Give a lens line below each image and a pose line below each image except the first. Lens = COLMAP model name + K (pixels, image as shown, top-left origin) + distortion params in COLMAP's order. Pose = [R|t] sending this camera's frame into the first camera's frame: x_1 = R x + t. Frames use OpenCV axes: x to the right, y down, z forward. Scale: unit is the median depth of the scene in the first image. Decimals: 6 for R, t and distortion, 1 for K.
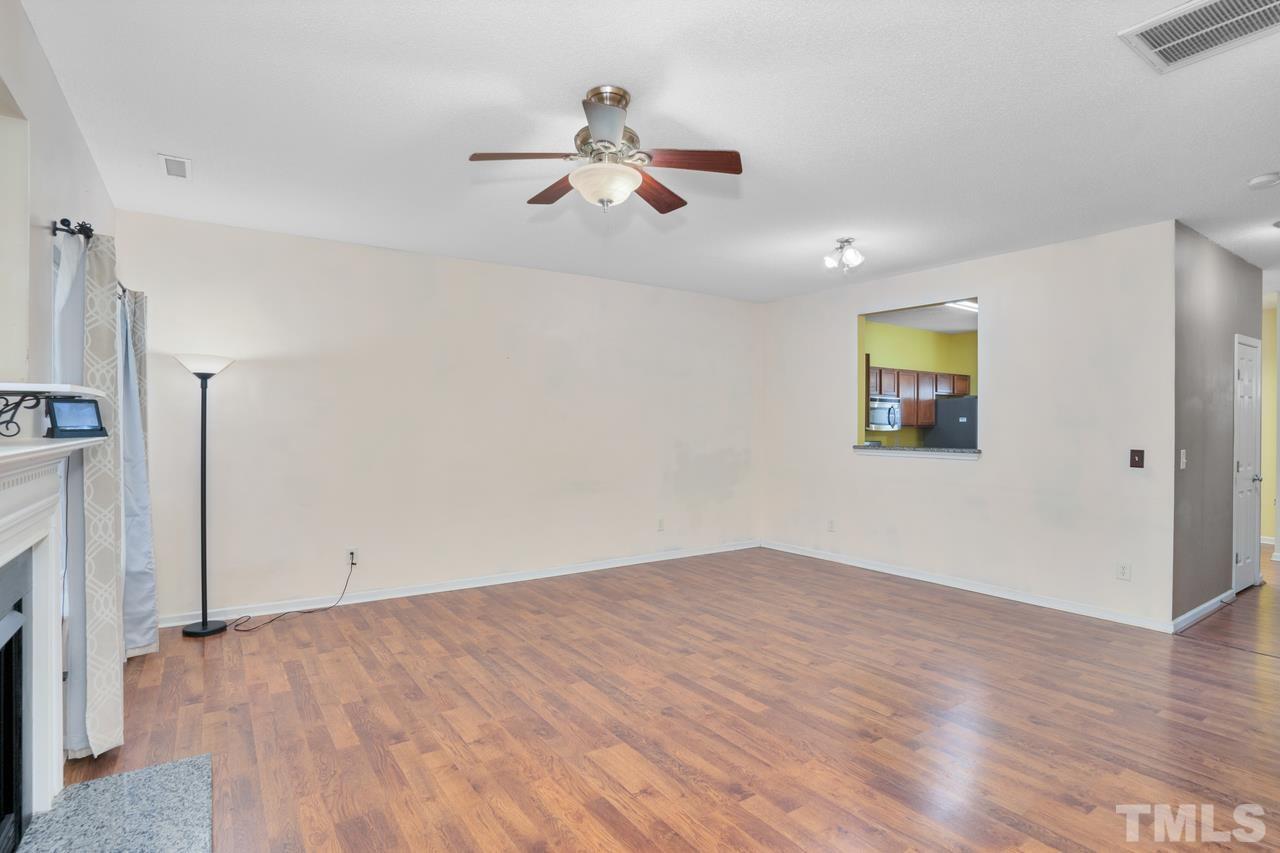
lens RADIAL K [[652.6, 0, 631.6], [0, 652.6, 426.7], [0, 0, 1]] dist [-0.005657, 0.000372]
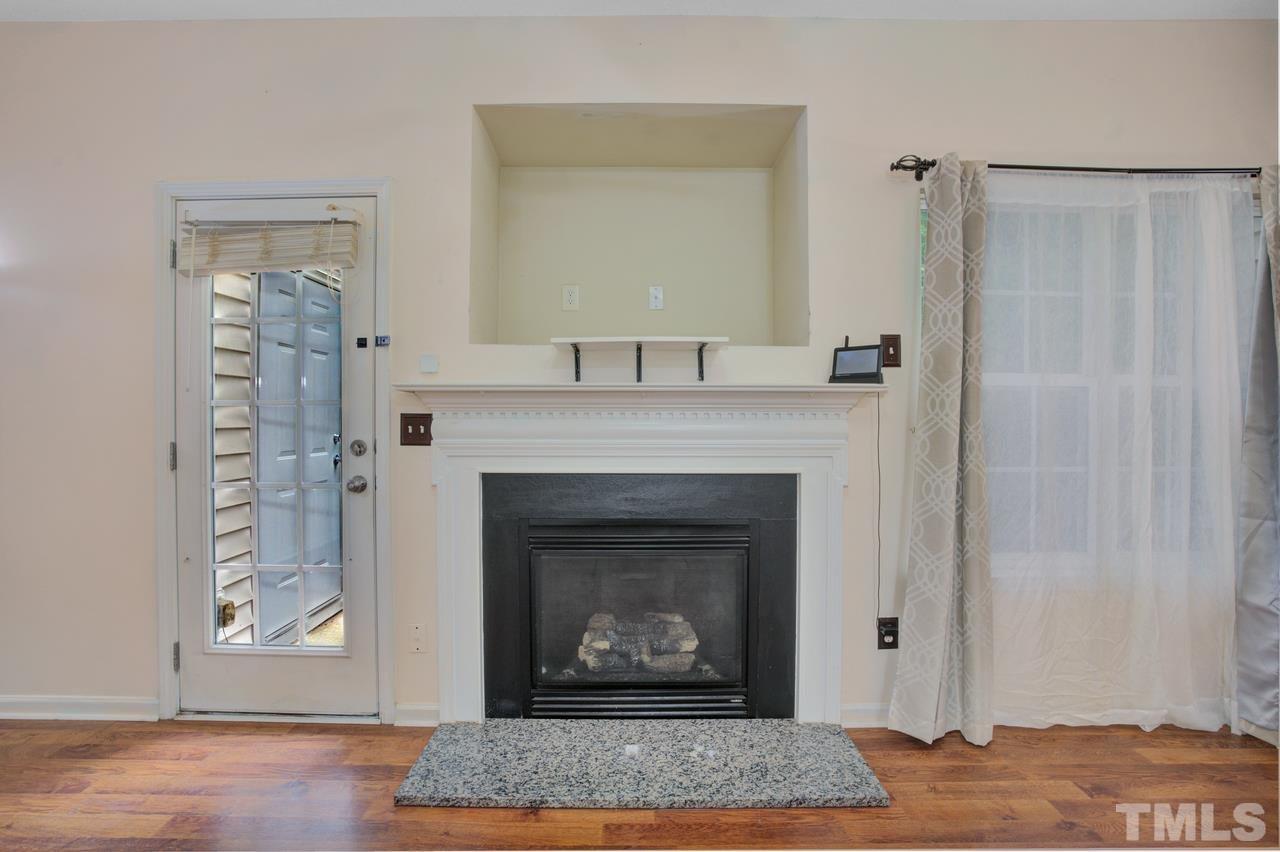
lens RADIAL K [[652.6, 0, 631.6], [0, 652.6, 426.2], [0, 0, 1]] dist [-0.005657, 0.000372]
pose [[-0.581113, 0.006103, -0.813800, 0.112708], [-0.003636, 0.999942, 0.010096, 0.049331], [0.813815, 0.008826, -0.581058, 0.938308]]
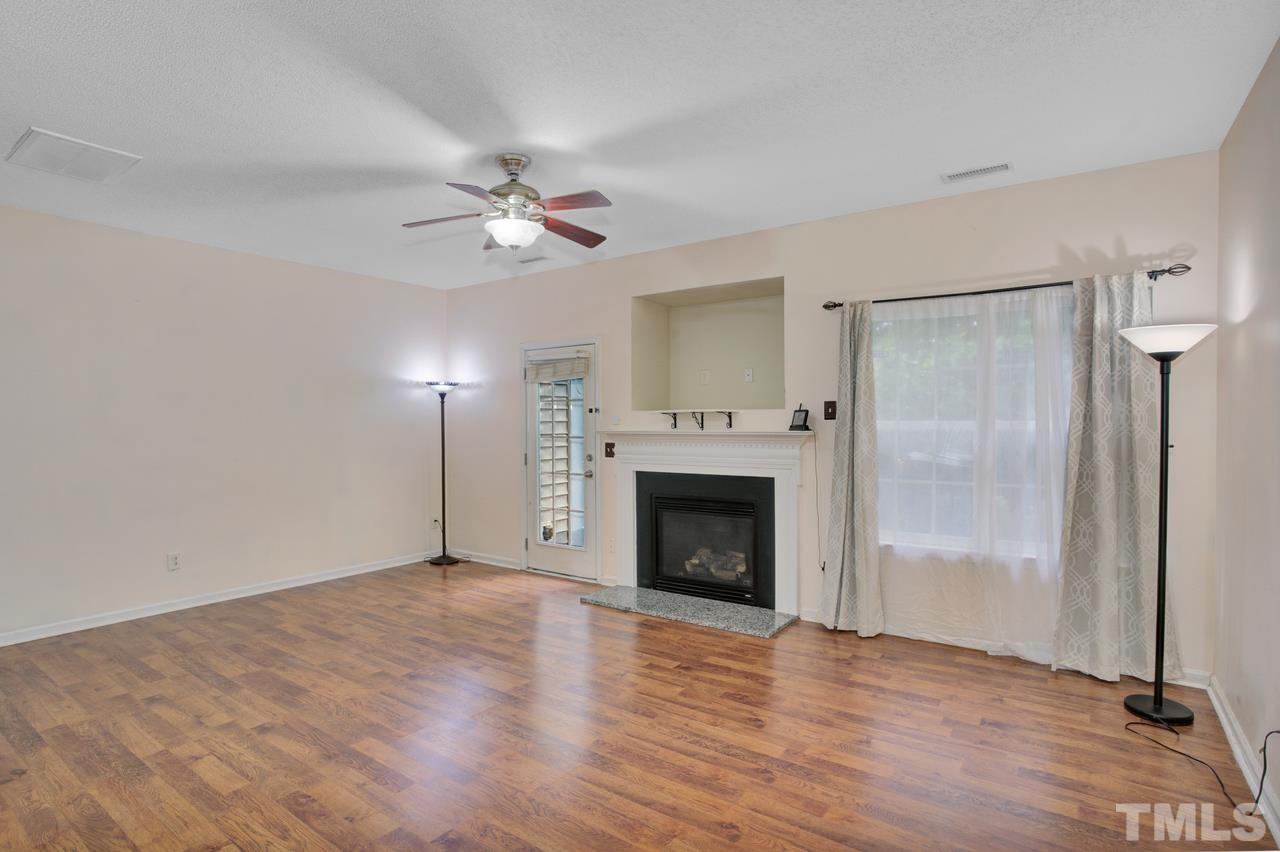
lens RADIAL K [[575.7, 0, 660.2], [0, 575.7, 434.2], [0, 0, 1]] dist [-0.000324, 0.000136]
pose [[-0.906844, 0.010674, -0.421331, 0.139341], [0.002424, 0.999795, 0.020111, -0.010162], [0.421459, 0.017216, -0.906684, 1.702882]]
